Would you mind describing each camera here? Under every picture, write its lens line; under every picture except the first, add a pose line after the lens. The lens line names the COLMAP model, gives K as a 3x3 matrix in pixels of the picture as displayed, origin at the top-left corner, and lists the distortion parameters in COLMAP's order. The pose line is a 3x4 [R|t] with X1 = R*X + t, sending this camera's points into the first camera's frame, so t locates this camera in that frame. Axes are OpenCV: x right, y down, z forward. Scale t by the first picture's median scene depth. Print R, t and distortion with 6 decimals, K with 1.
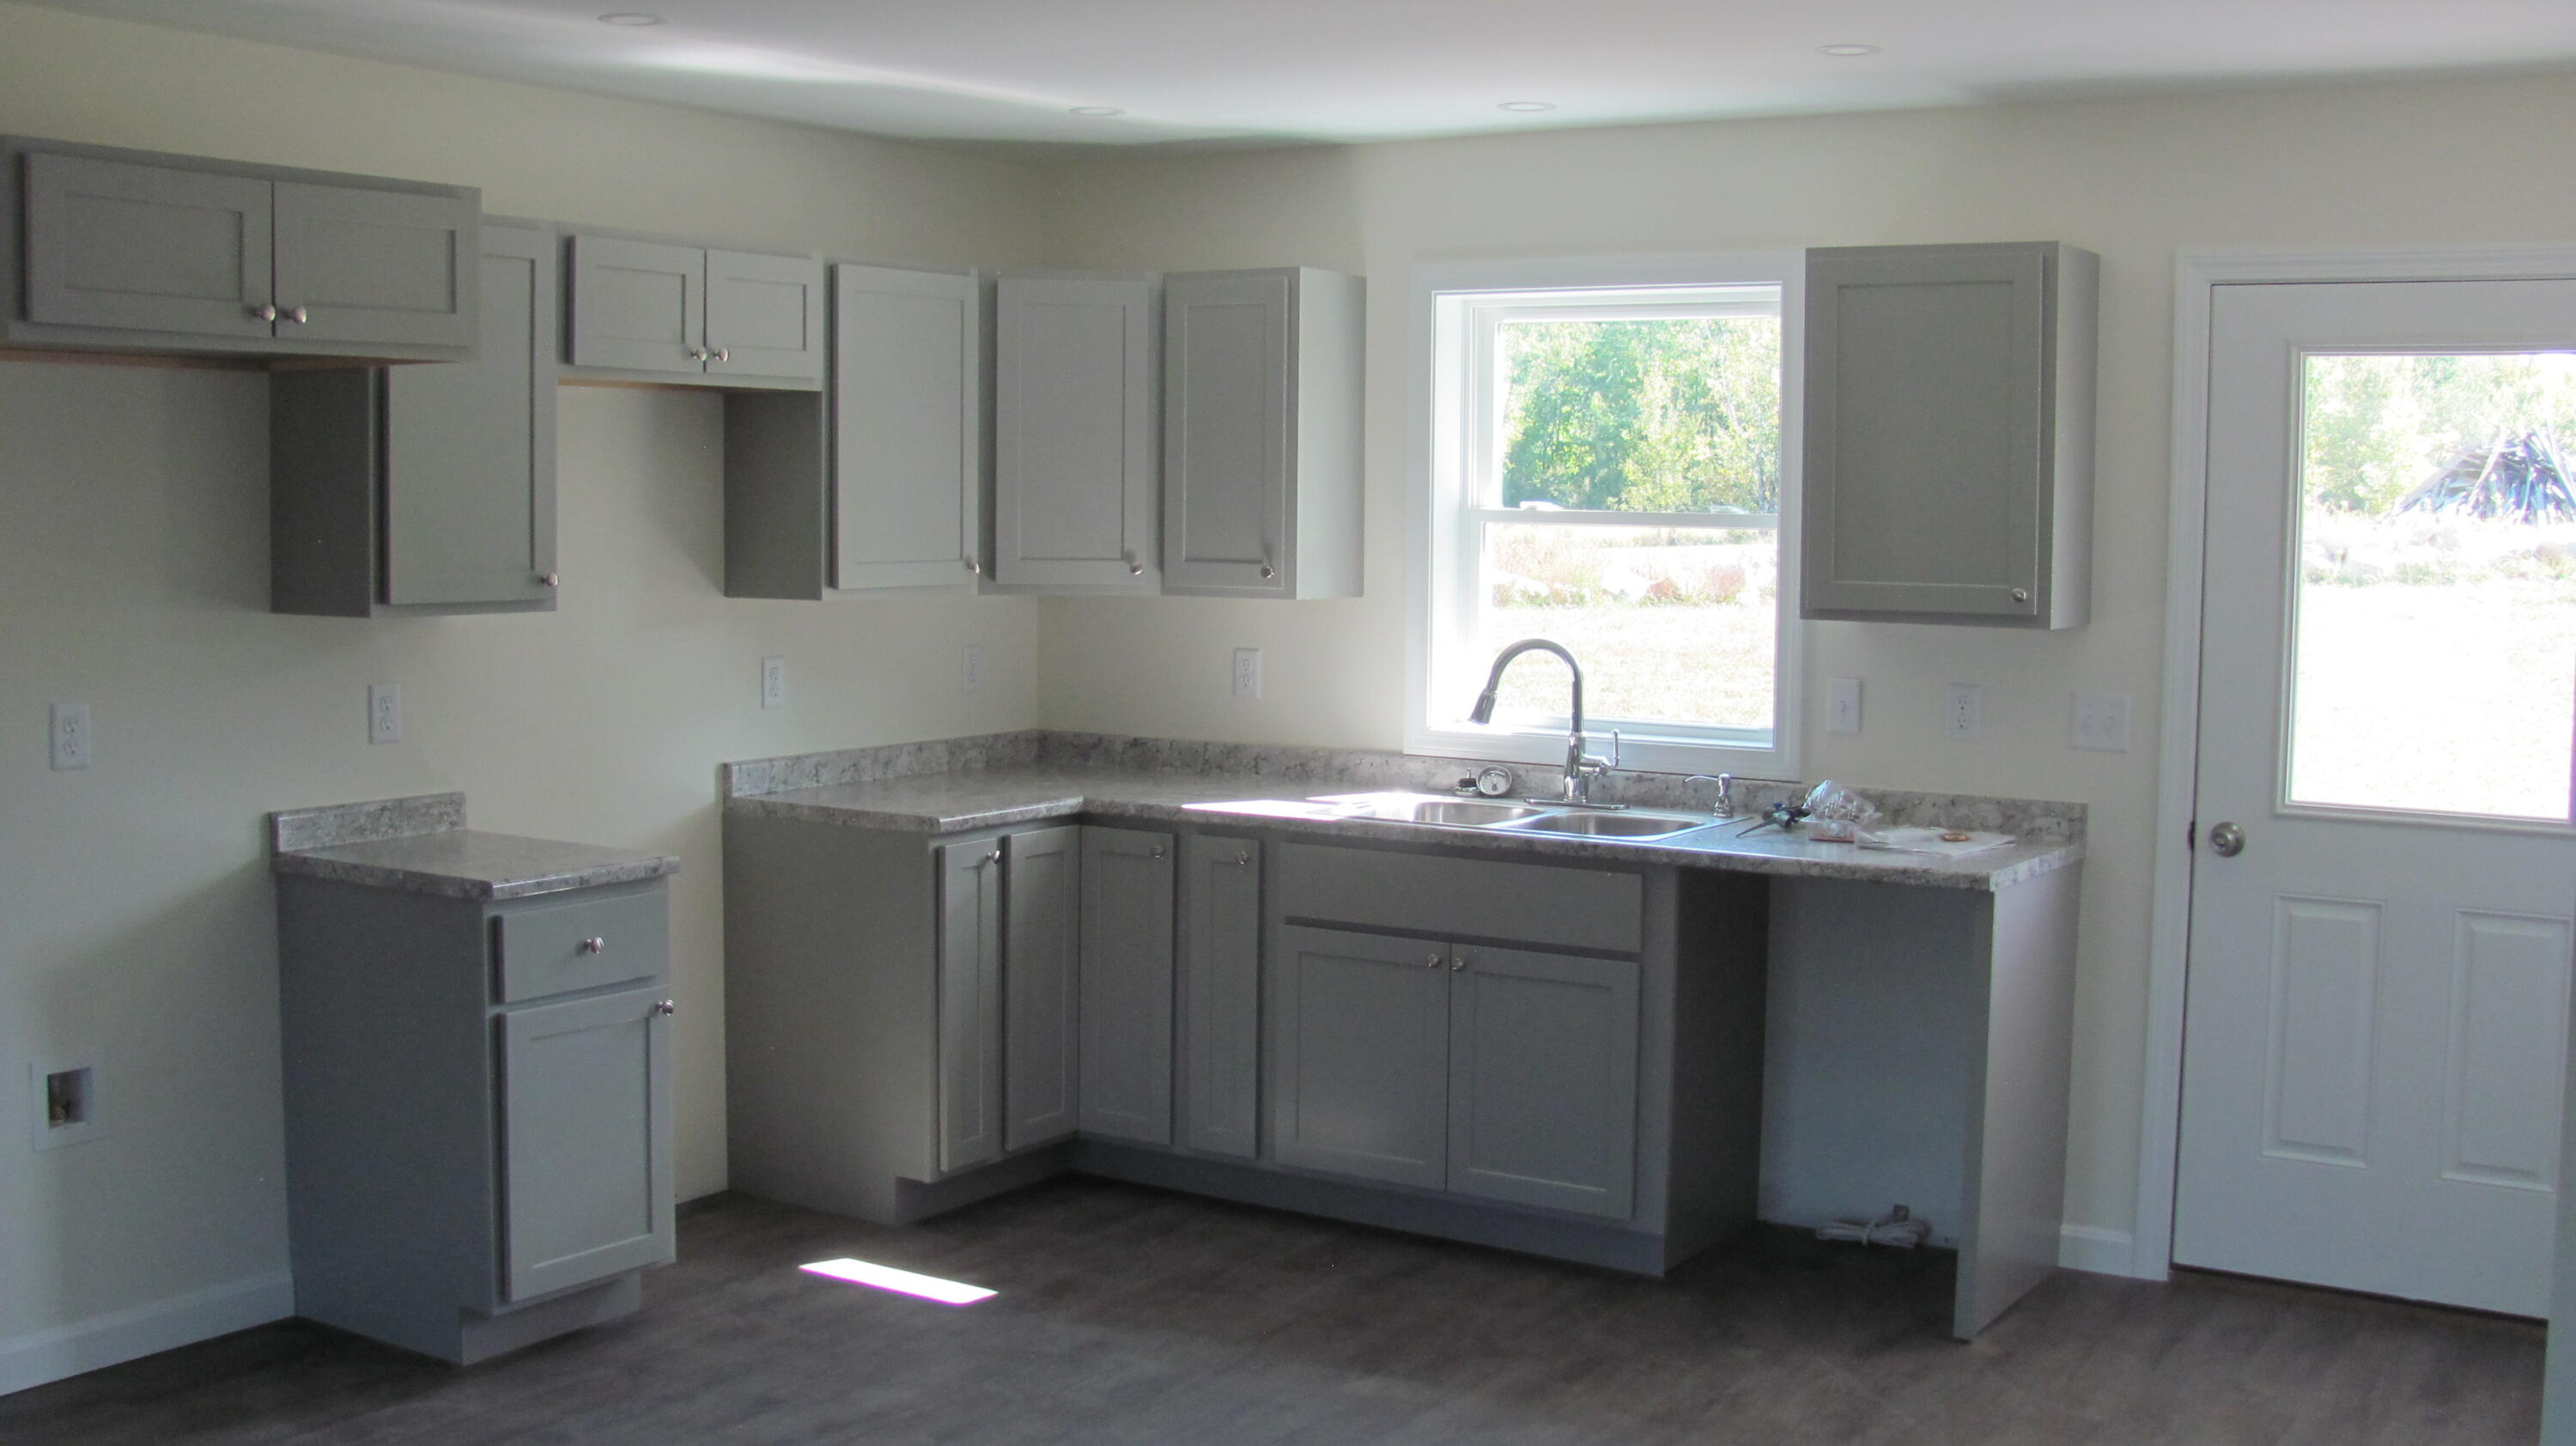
lens RADIAL K [[2719.0, 0, 1288.0], [0, 2719.0, 723.0], [0, 0, 1]] dist [-0.227539, 0.291164]
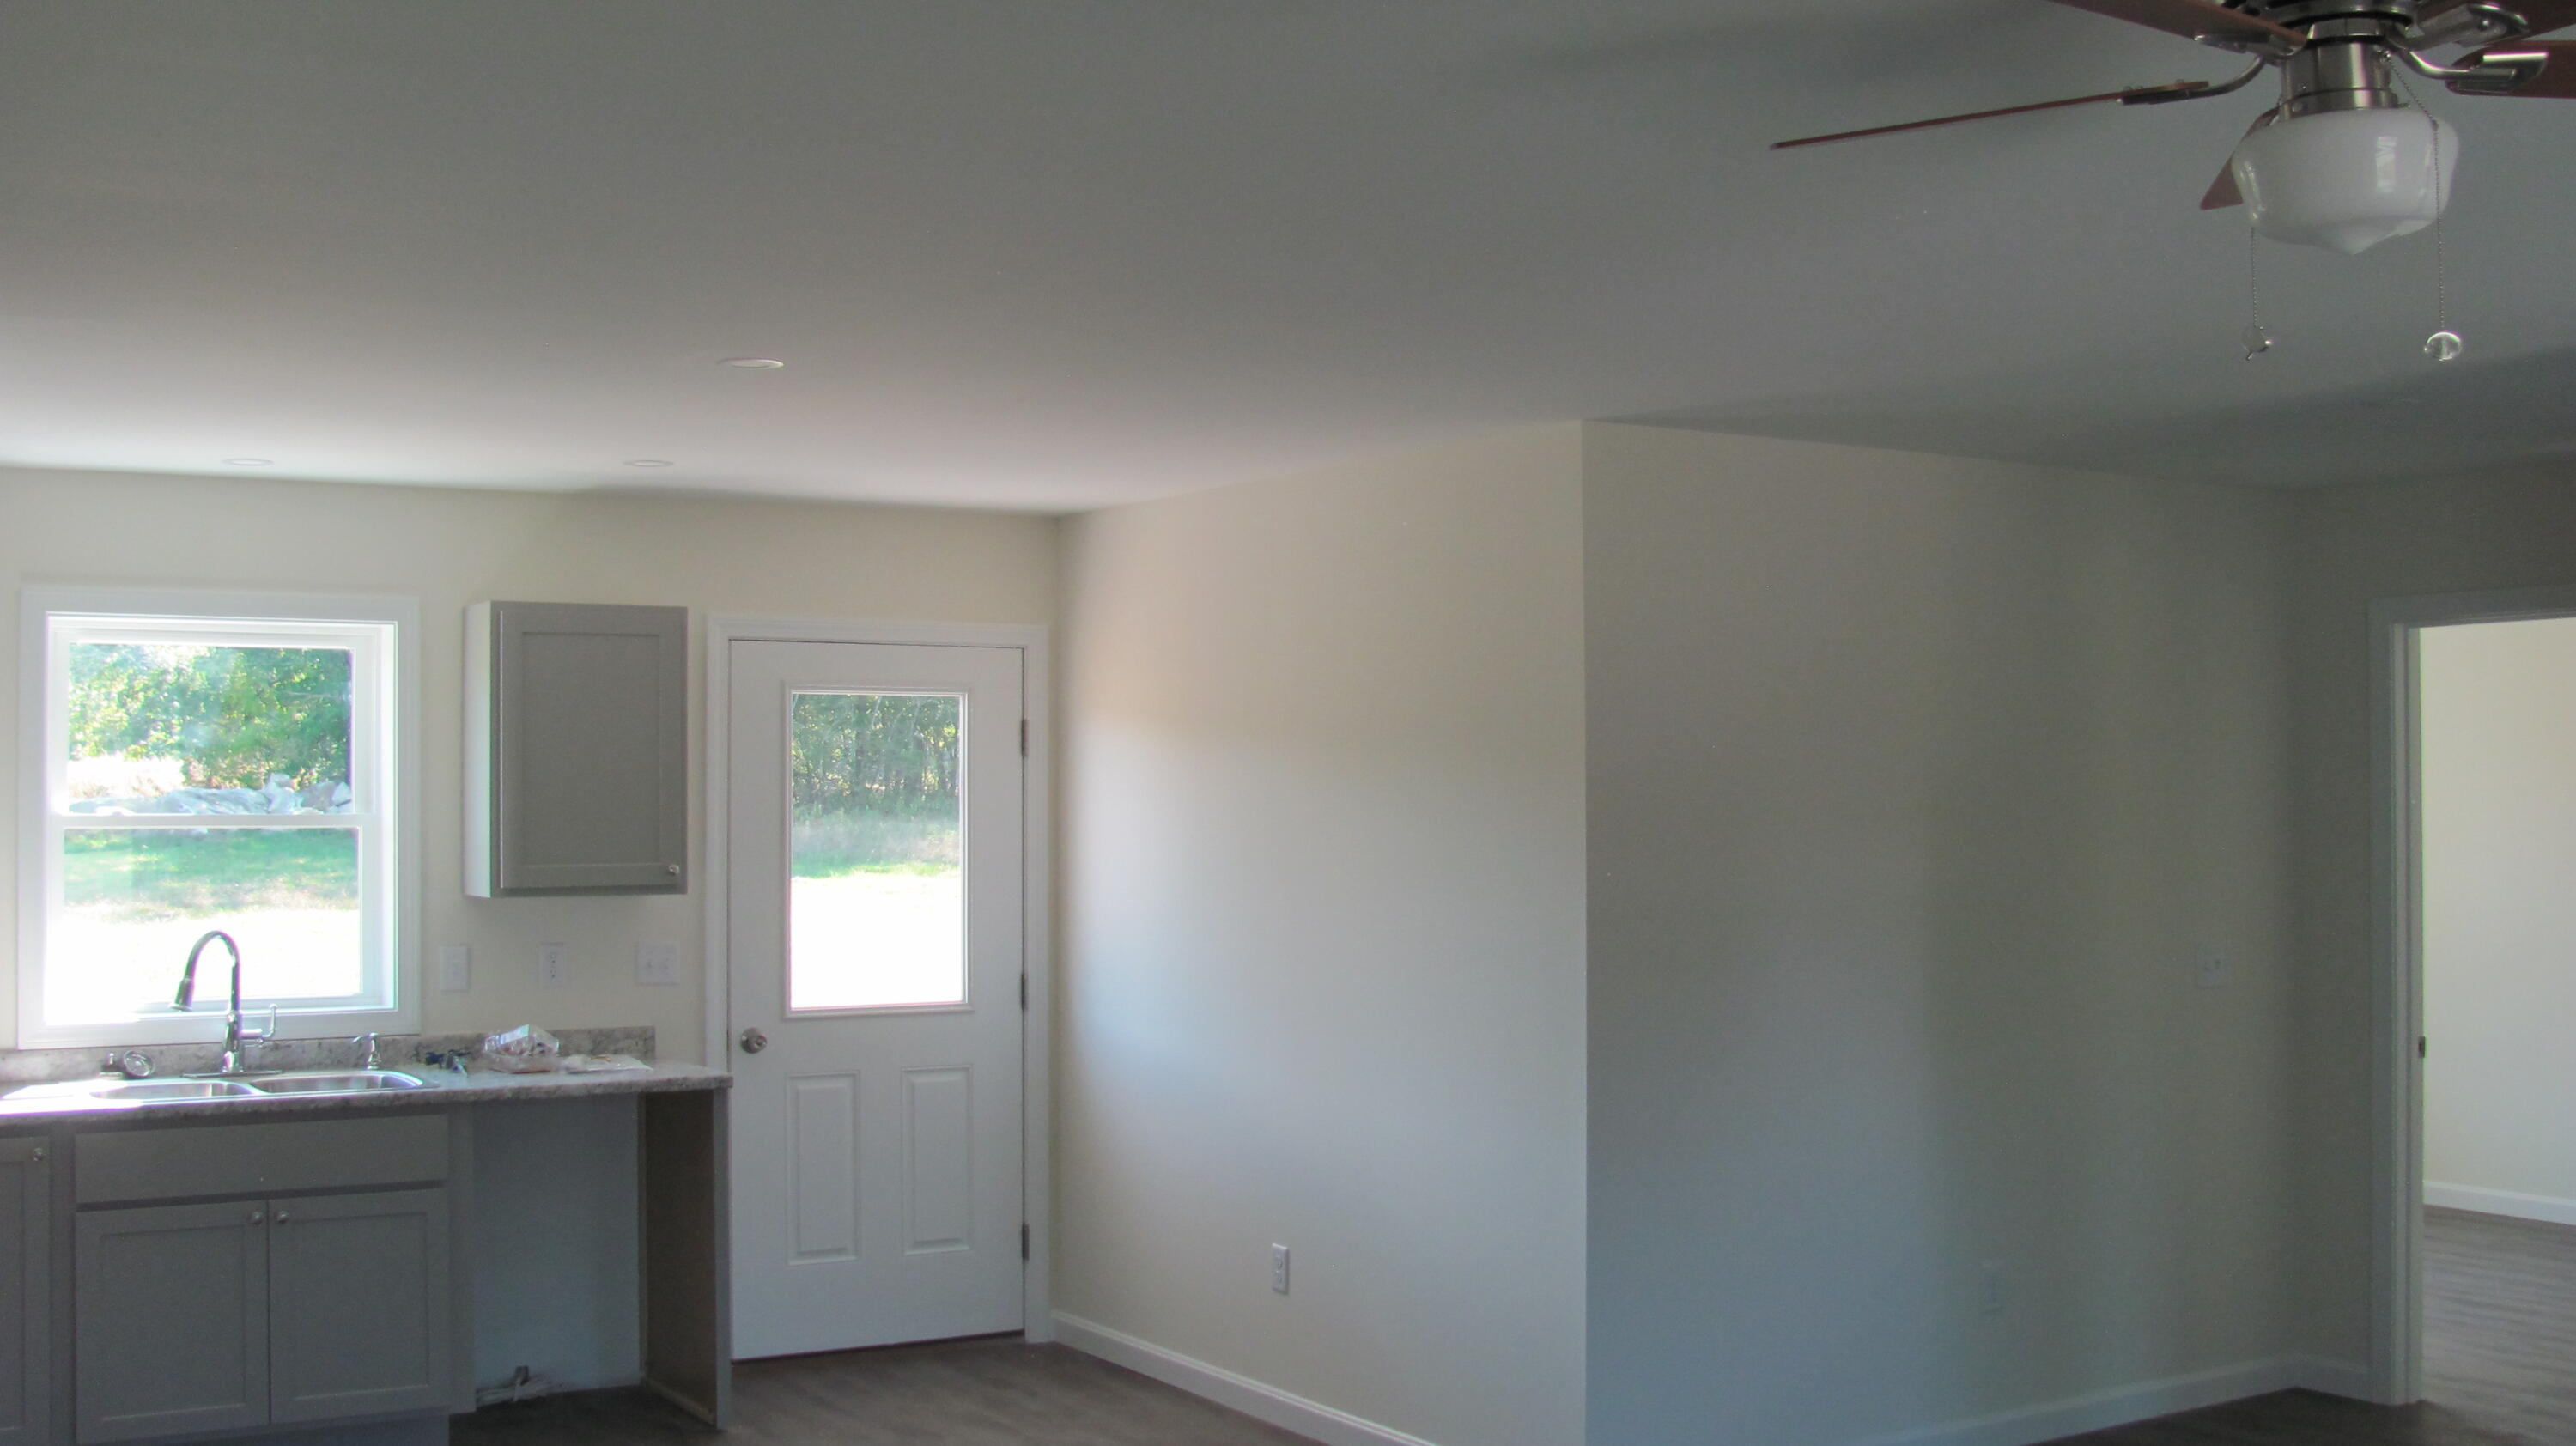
lens RADIAL K [[2719.0, 0, 1288.0], [0, 2719.0, 723.0], [0, 0, 1]] dist [-0.227539, 0.291164]
pose [[0.427084, 0.012268, 0.904129, -0.725531], [0.087480, 0.994657, -0.054820, -0.017912], [-0.899971, 0.102506, 0.423728, 0.129025]]
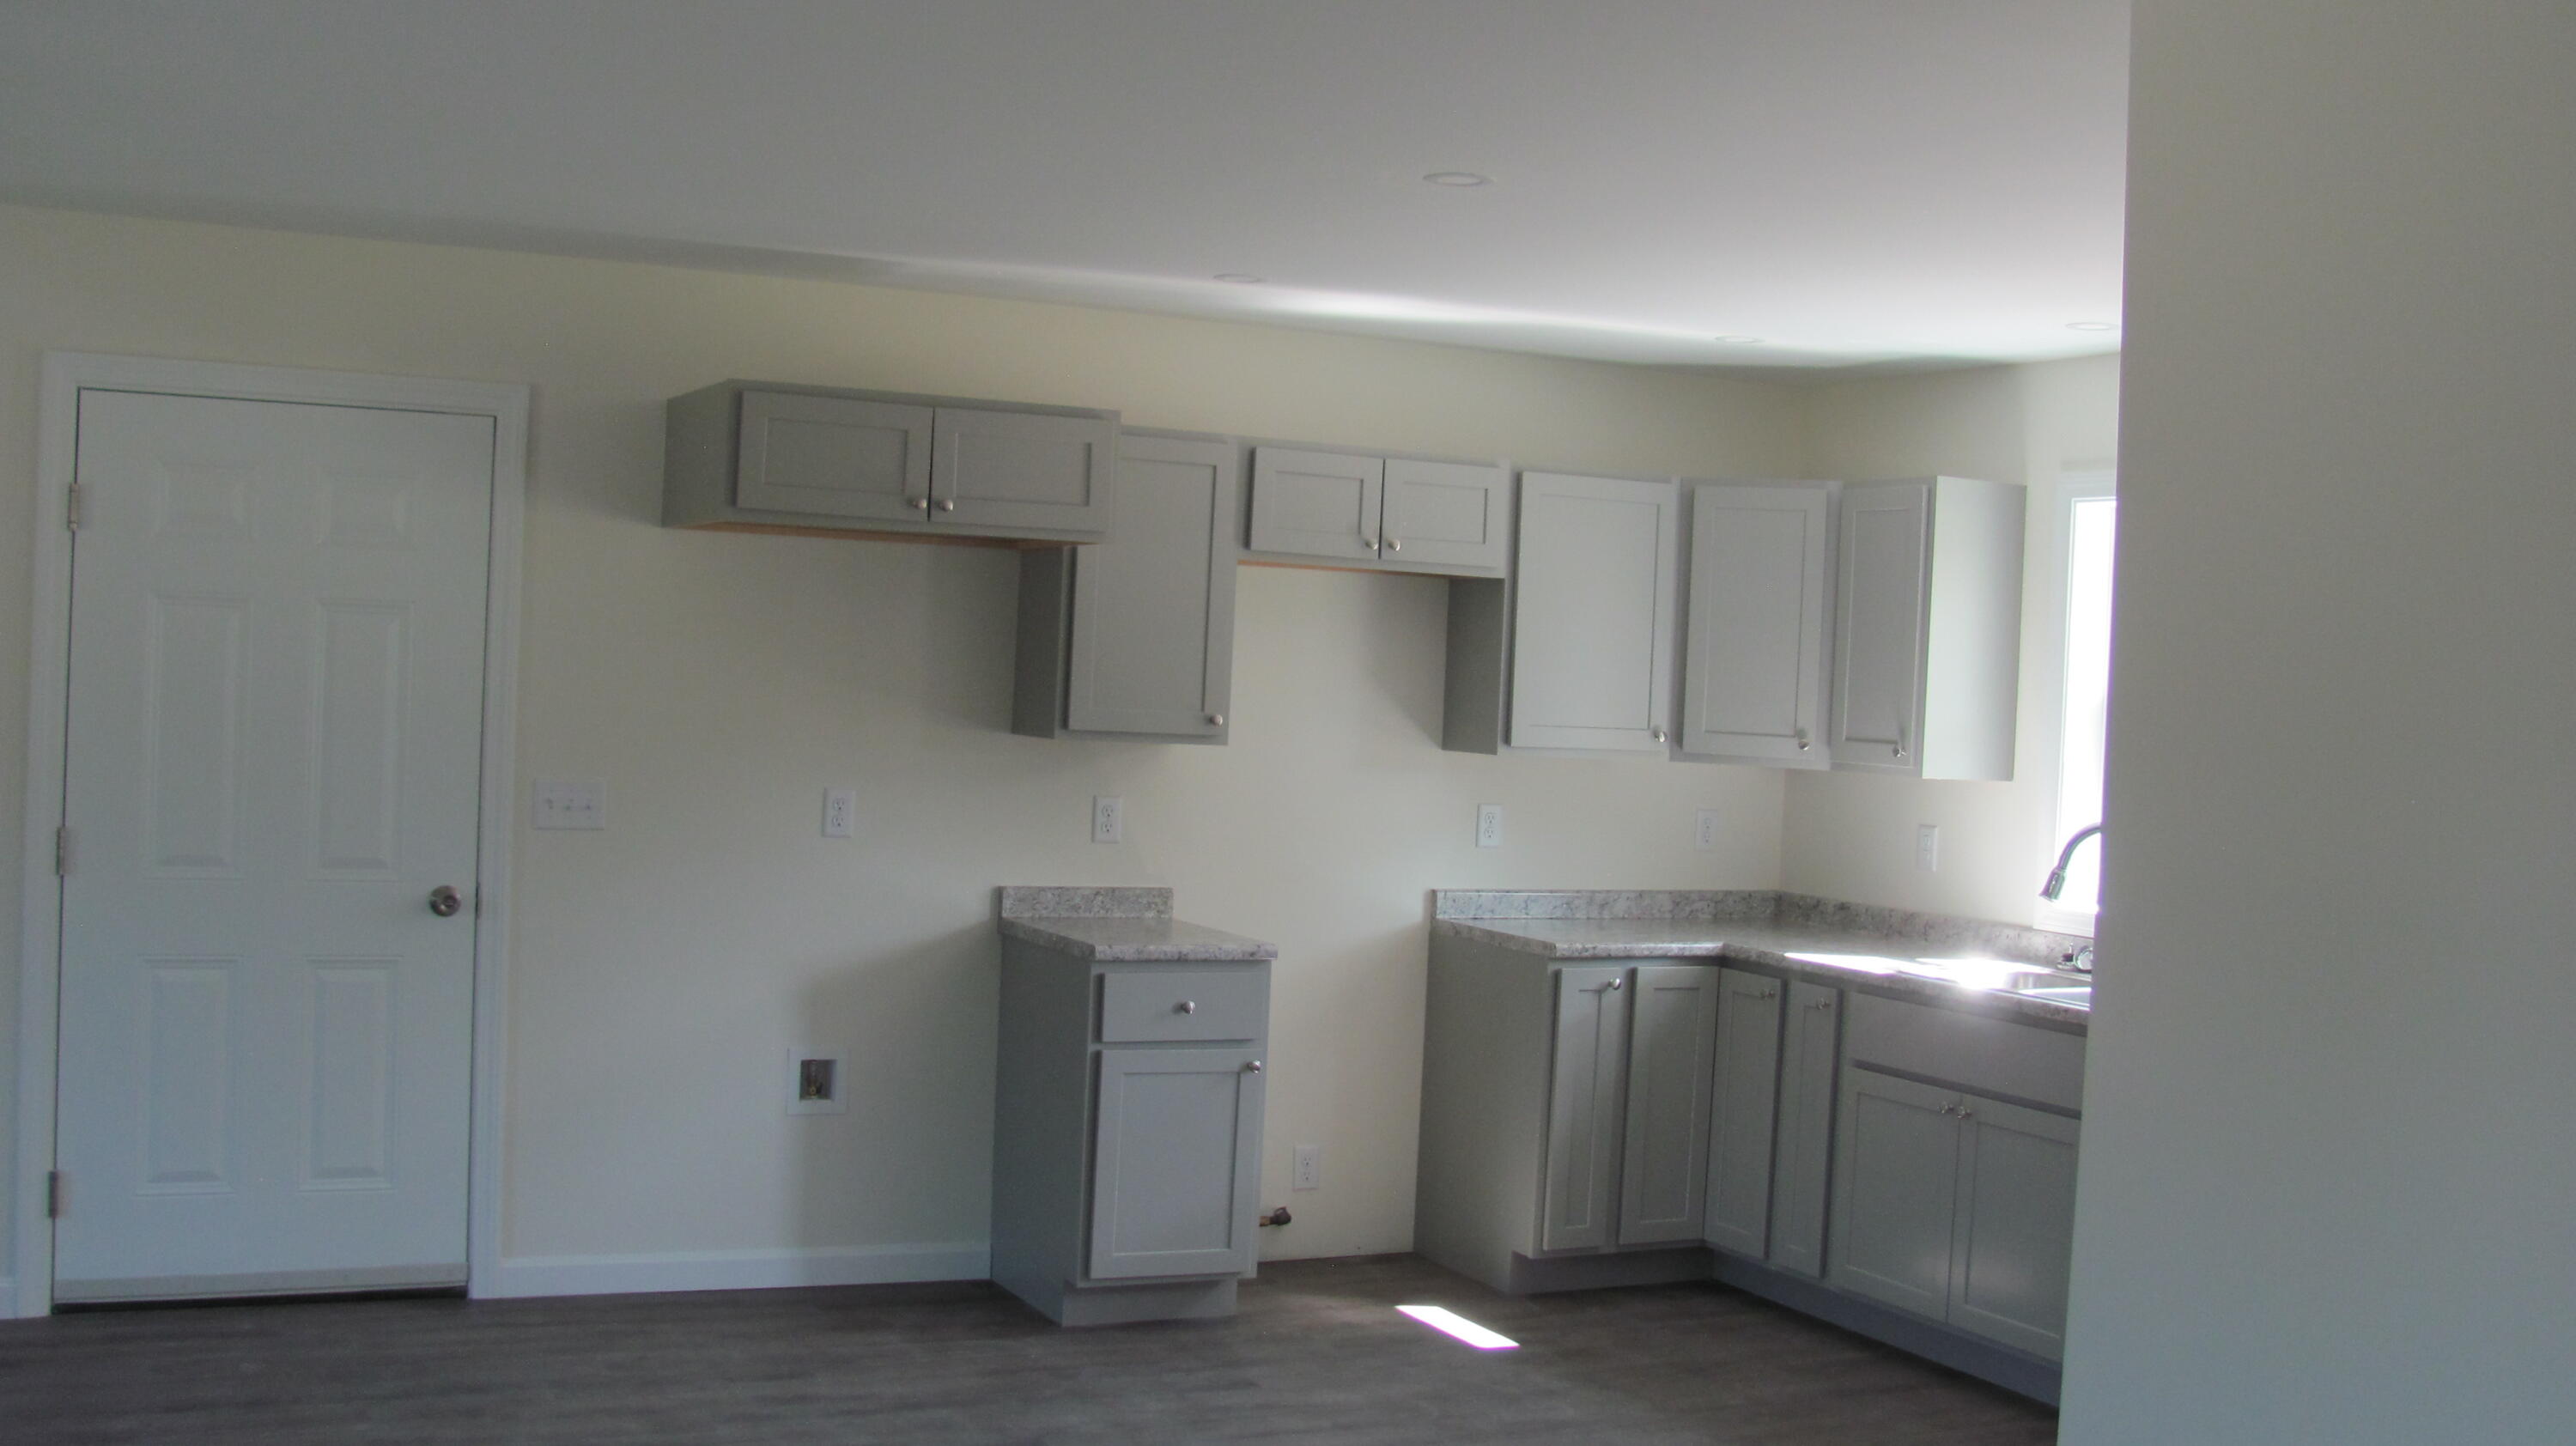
lens RADIAL K [[2719.0, 0, 1288.0], [0, 2719.0, 723.0], [0, 0, 1]] dist [-0.227539, 0.291164]
pose [[0.856431, 0.039957, -0.514713, 0.362948], [-0.080721, 0.995102, -0.057062, 0.015982], [0.509912, 0.090418, 0.855461, -0.065452]]
